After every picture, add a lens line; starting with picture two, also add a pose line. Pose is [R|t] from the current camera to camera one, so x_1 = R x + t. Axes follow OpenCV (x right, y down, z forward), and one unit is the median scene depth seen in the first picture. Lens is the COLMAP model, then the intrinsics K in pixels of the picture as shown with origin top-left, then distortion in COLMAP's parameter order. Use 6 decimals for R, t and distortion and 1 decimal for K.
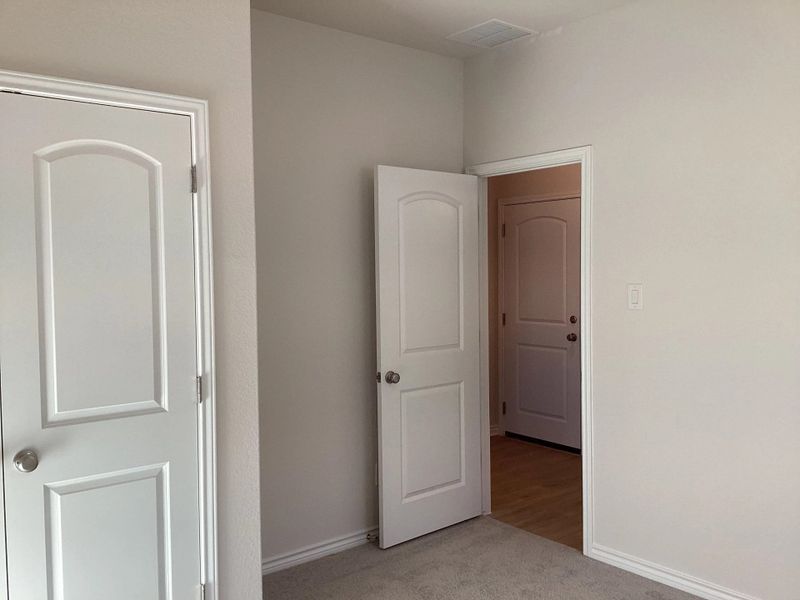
lens RADIAL K [[721.1, 0, 402.6], [0, 721.1, 299.9], [0, 0, 1]] dist [0.075528, -0.104630]
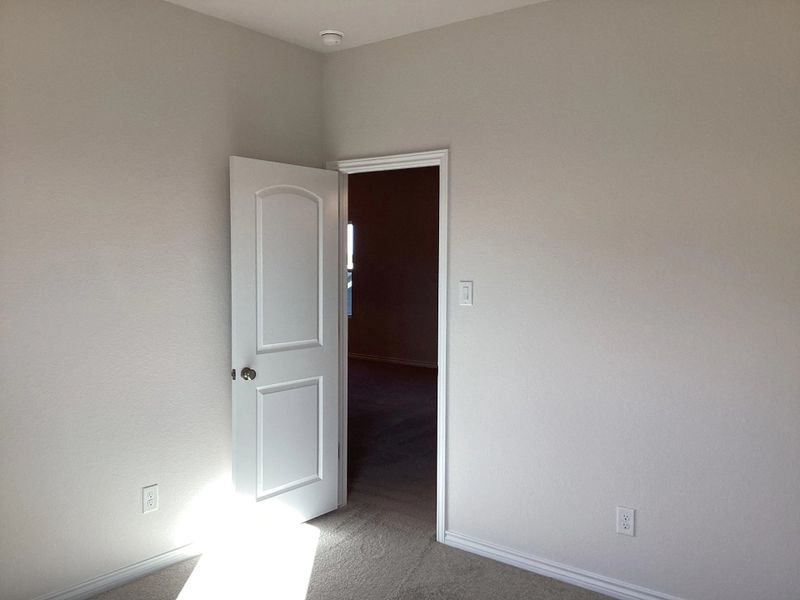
lens RADIAL K [[721.1, 0, 399.2], [0, 721.1, 298.9], [0, 0, 1]] dist [0.075528, -0.104630]
pose [[0.981483, 0.011844, 0.191182, -0.463395], [-0.012749, 0.999913, 0.003506, 0.034689], [-0.191124, -0.005879, 0.981548, -0.677723]]
